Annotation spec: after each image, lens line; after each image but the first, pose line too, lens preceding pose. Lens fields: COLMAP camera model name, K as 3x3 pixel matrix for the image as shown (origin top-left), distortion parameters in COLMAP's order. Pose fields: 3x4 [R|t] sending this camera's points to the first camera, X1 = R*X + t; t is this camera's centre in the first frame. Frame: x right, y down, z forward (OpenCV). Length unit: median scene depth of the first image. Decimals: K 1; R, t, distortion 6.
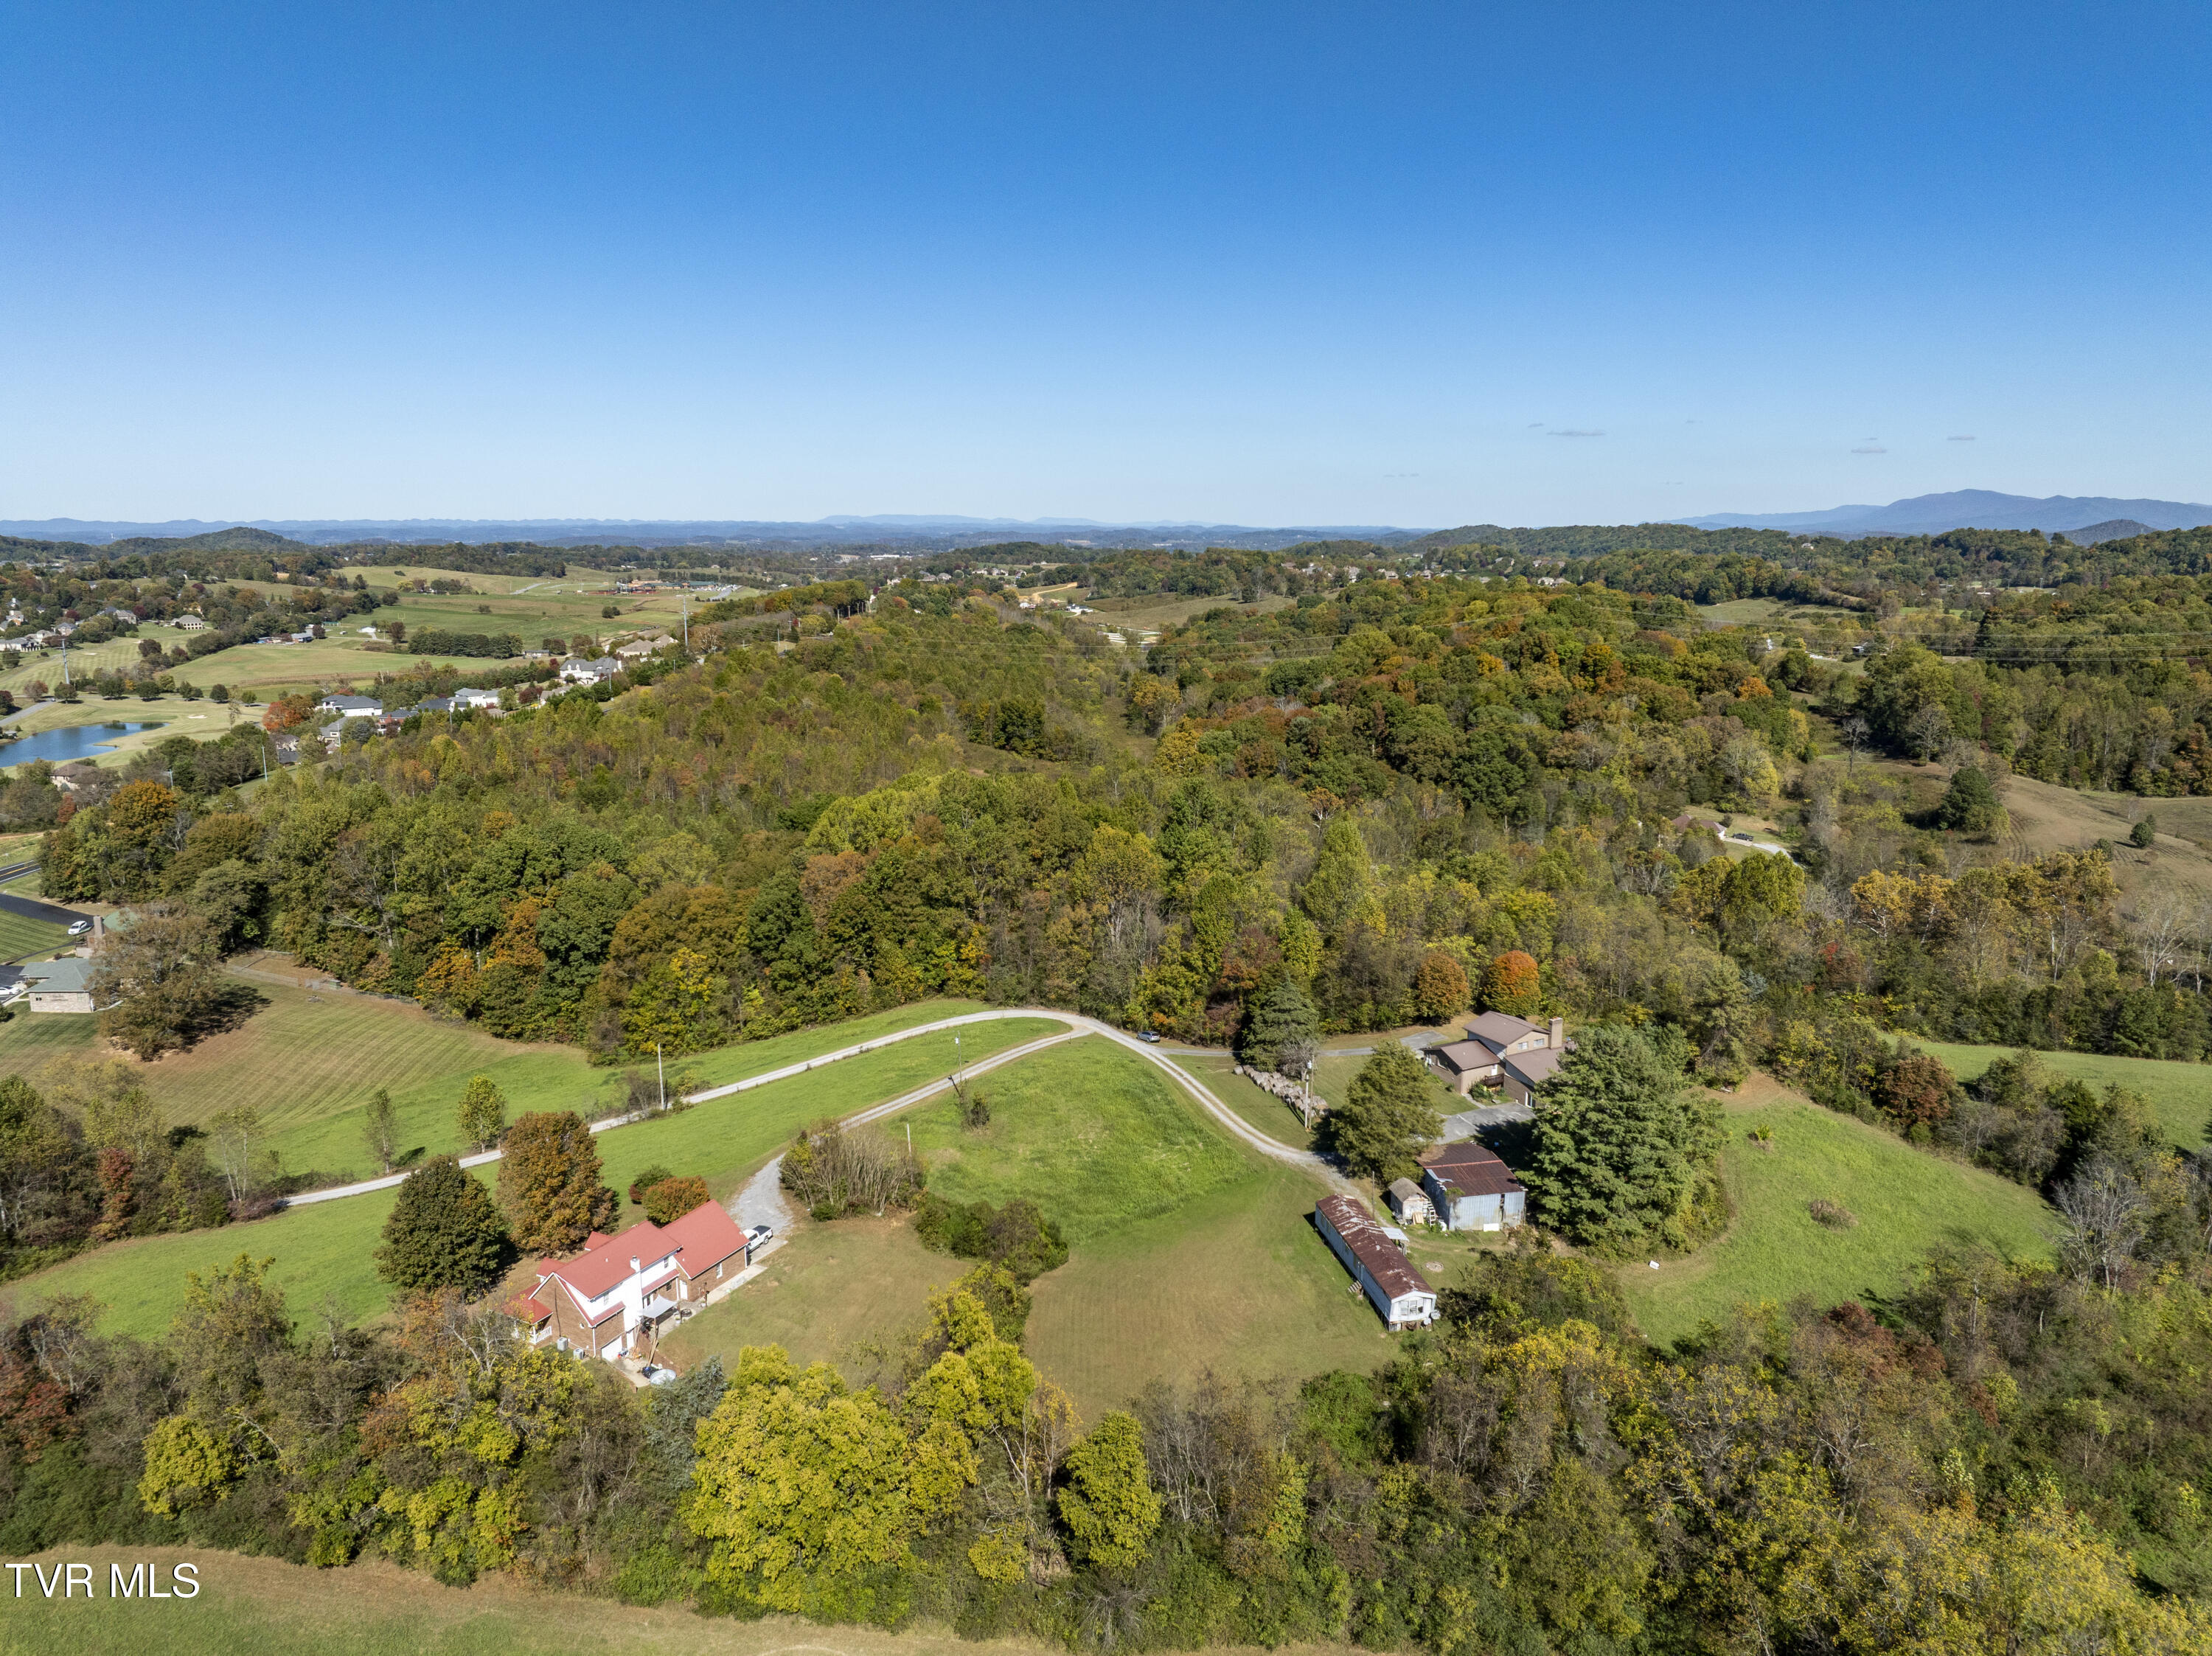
lens RADIAL K [[1554.1, 0, 1117.6], [0, 1554.1, 829.5], [0, 0, 1]] dist [-0.033793, -0.005872]
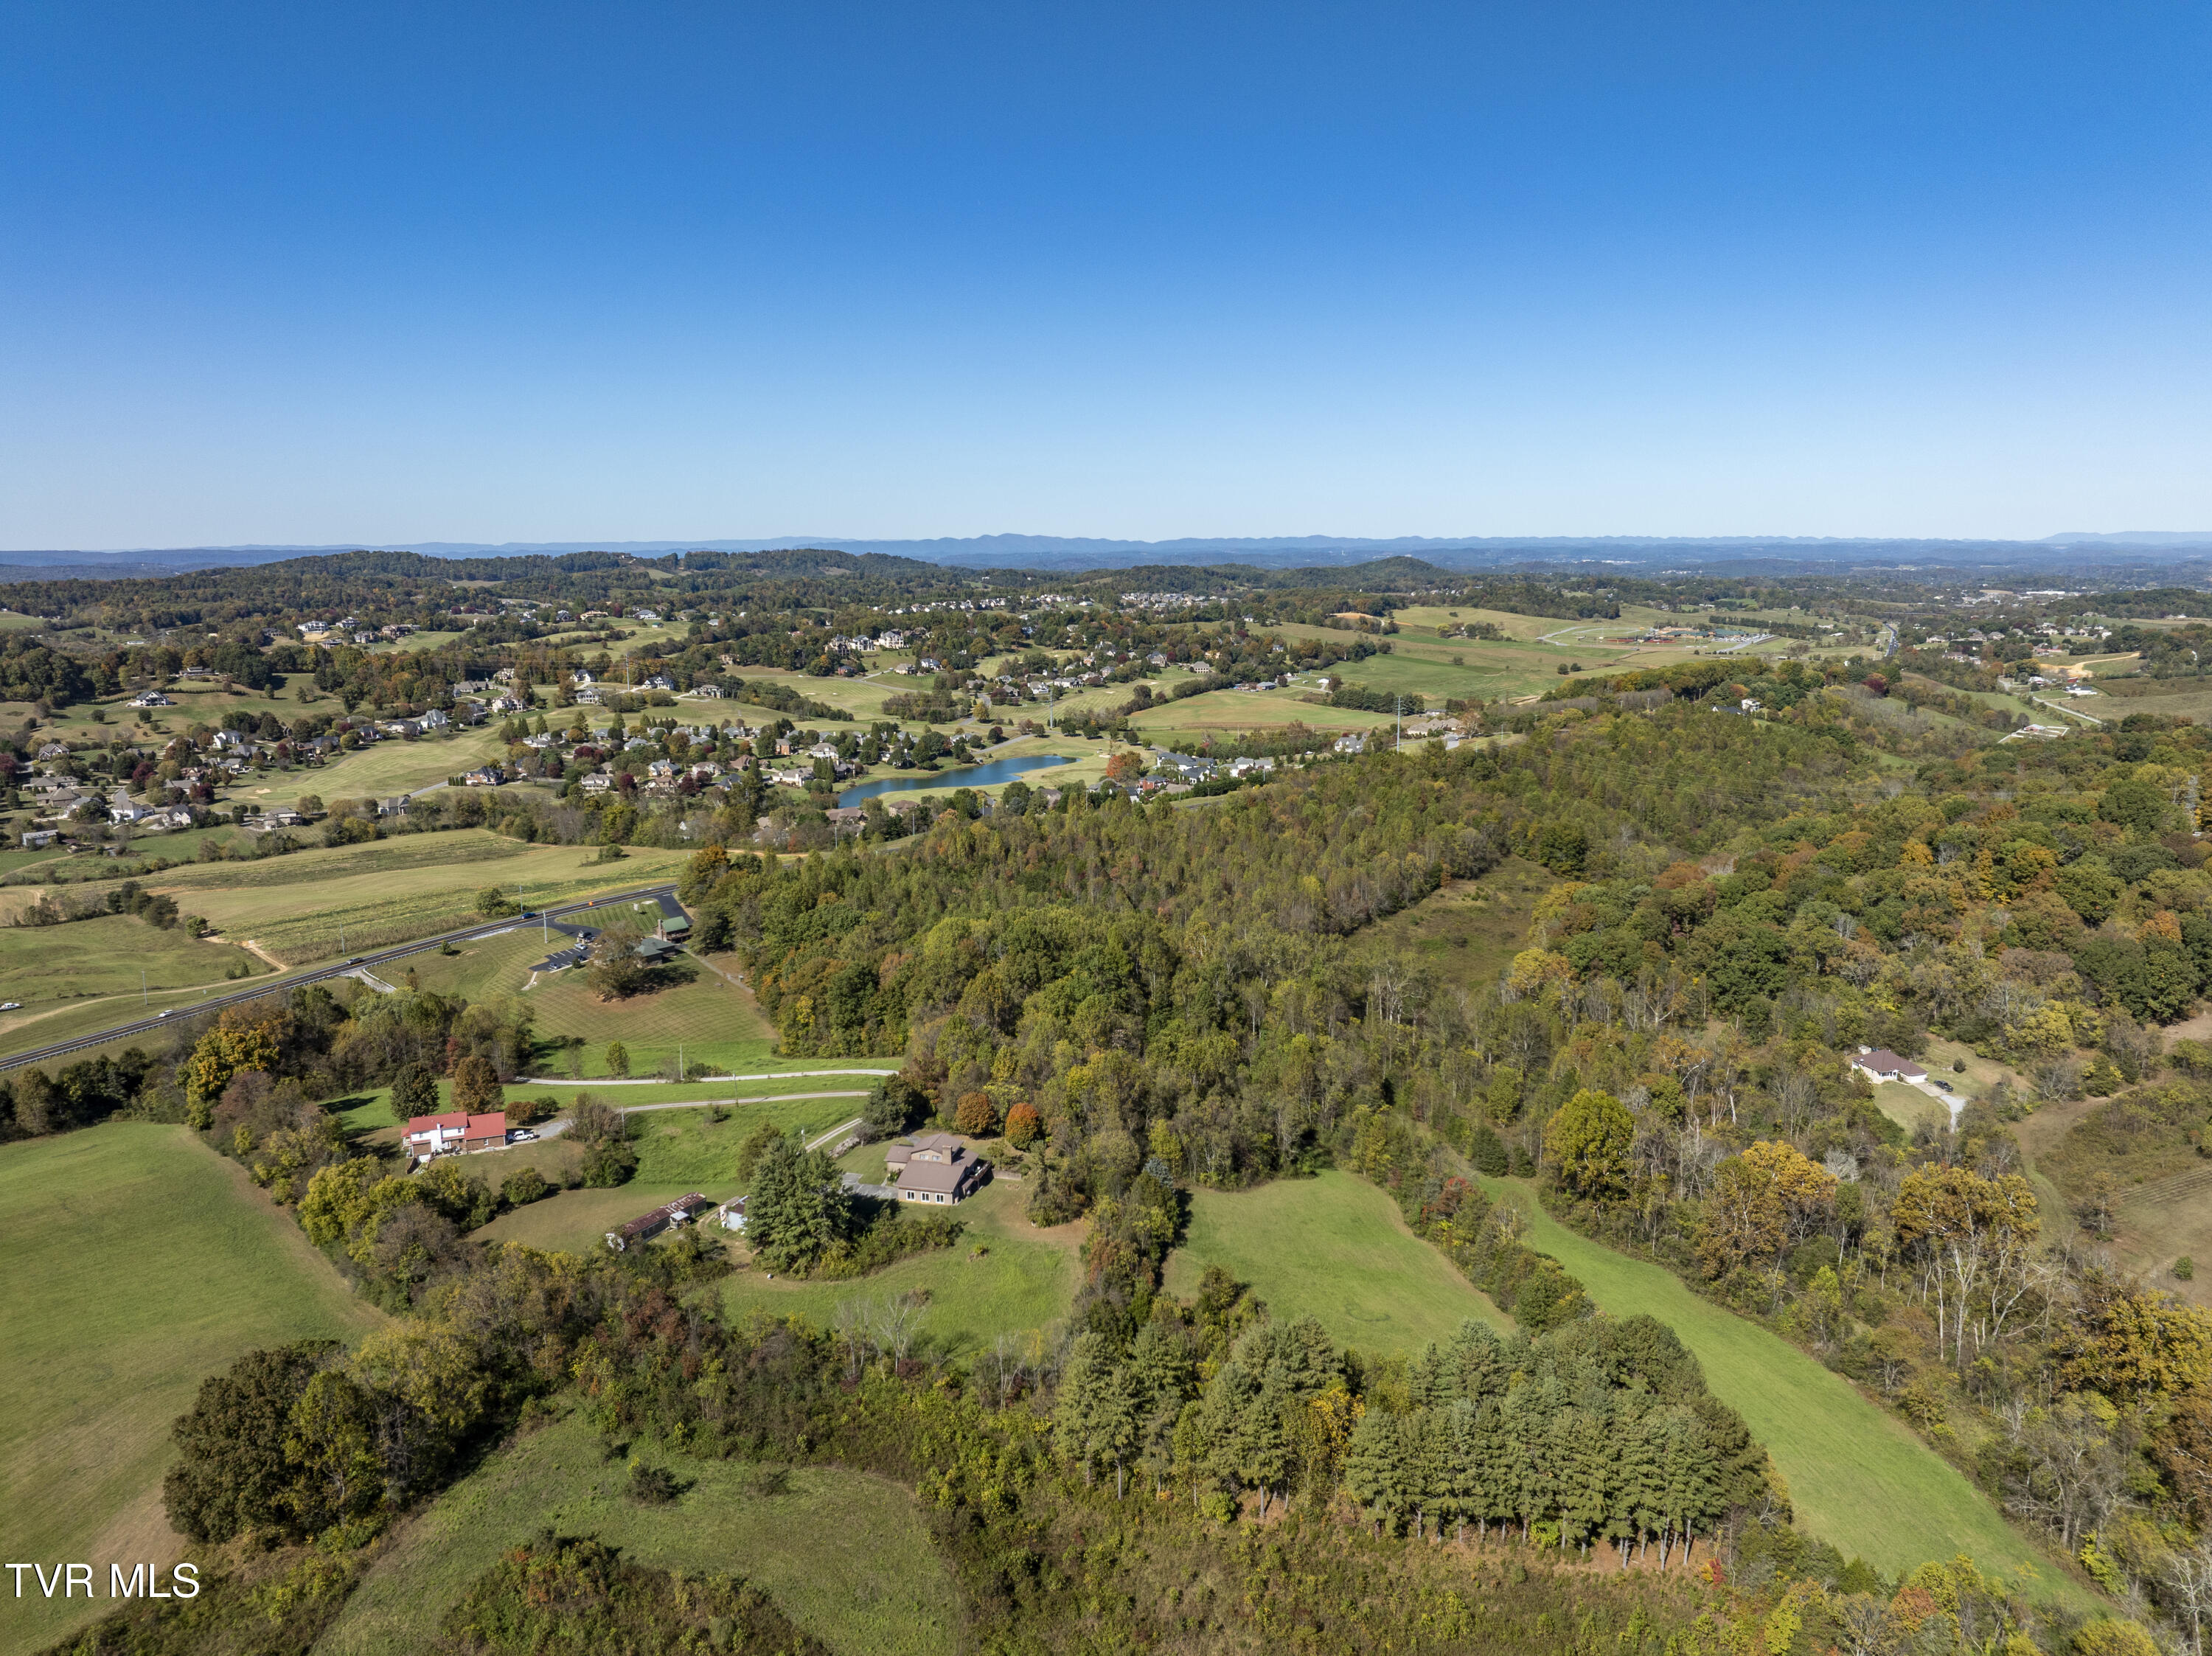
lens RADIAL K [[1554.1, 0, 1115.7], [0, 1554.1, 802.8], [0, 0, 1]] dist [-0.033793, -0.005872]
pose [[0.745810, 0.105677, -0.657723, 0.956139], [-0.123040, 0.992202, 0.019900, -0.187089], [0.654697, 0.066084, 0.752997, -0.064345]]
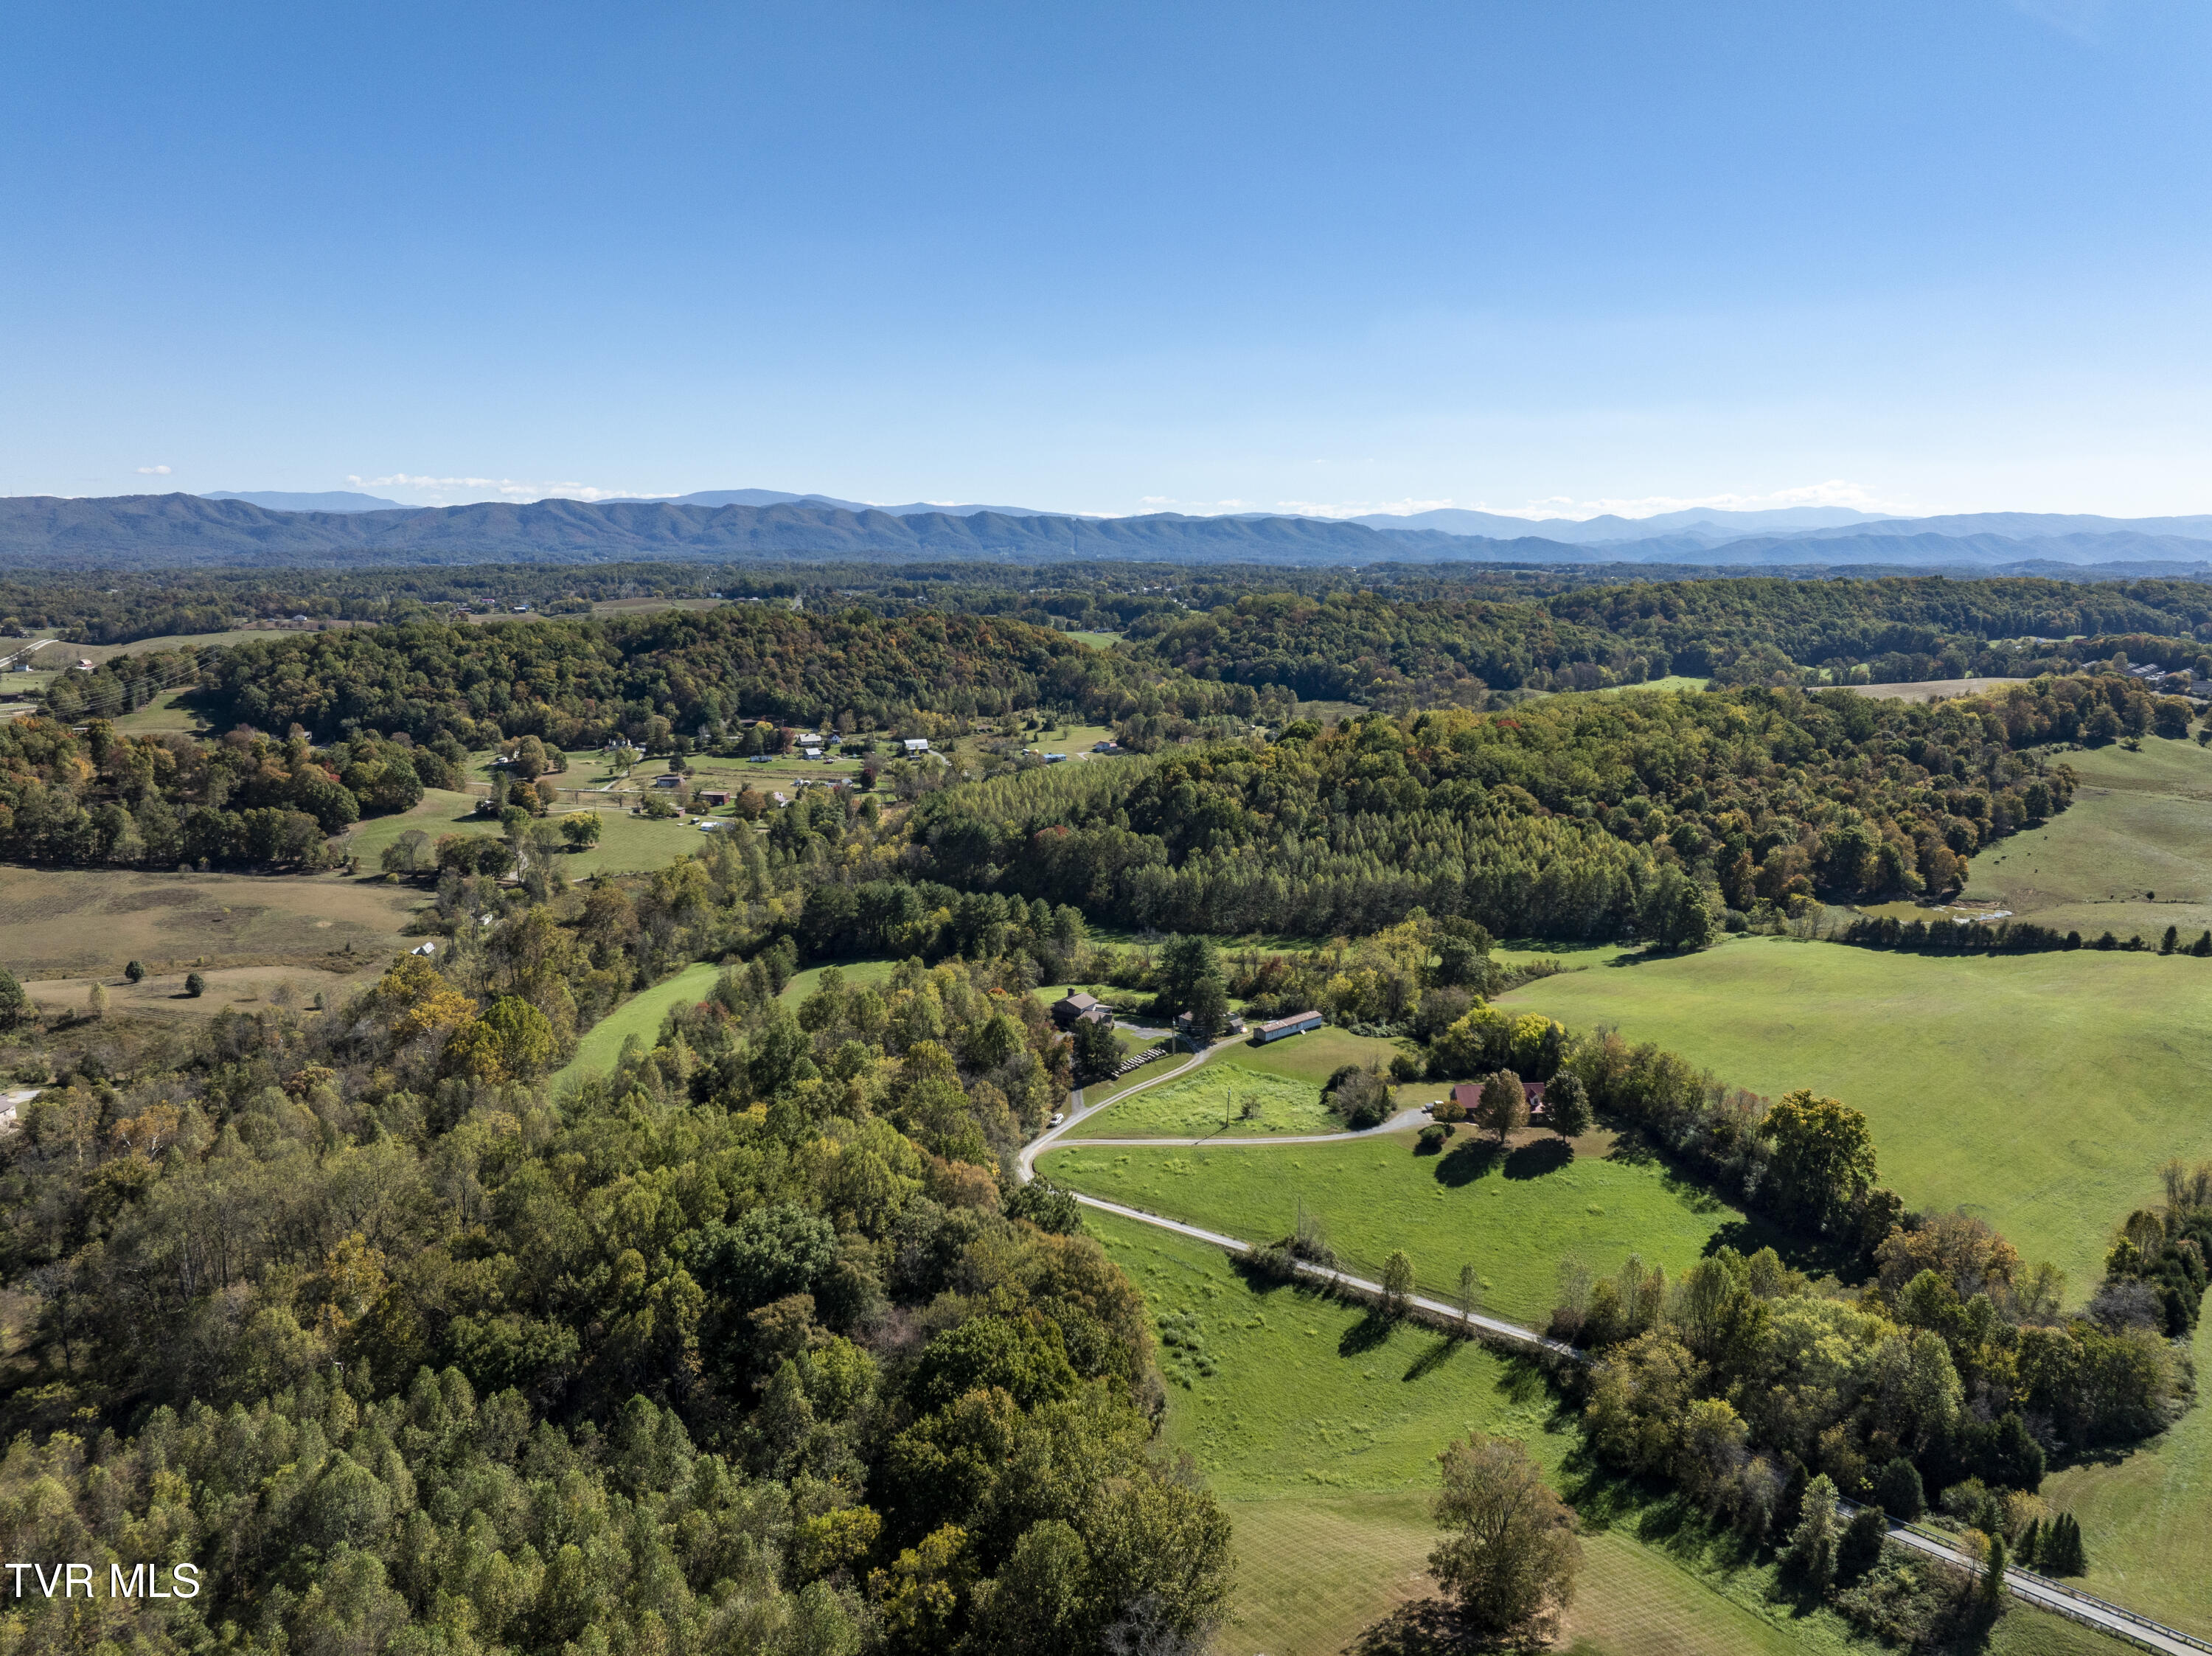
lens RADIAL K [[1554.1, 0, 1116.0], [0, 1554.1, 821.3], [0, 0, 1]] dist [-0.033793, -0.005872]
pose [[-0.501862, -0.151223, 0.851626, -0.985463], [0.163155, 0.950372, 0.264904, -0.419088], [-0.849421, 0.271892, -0.452282, 1.231707]]
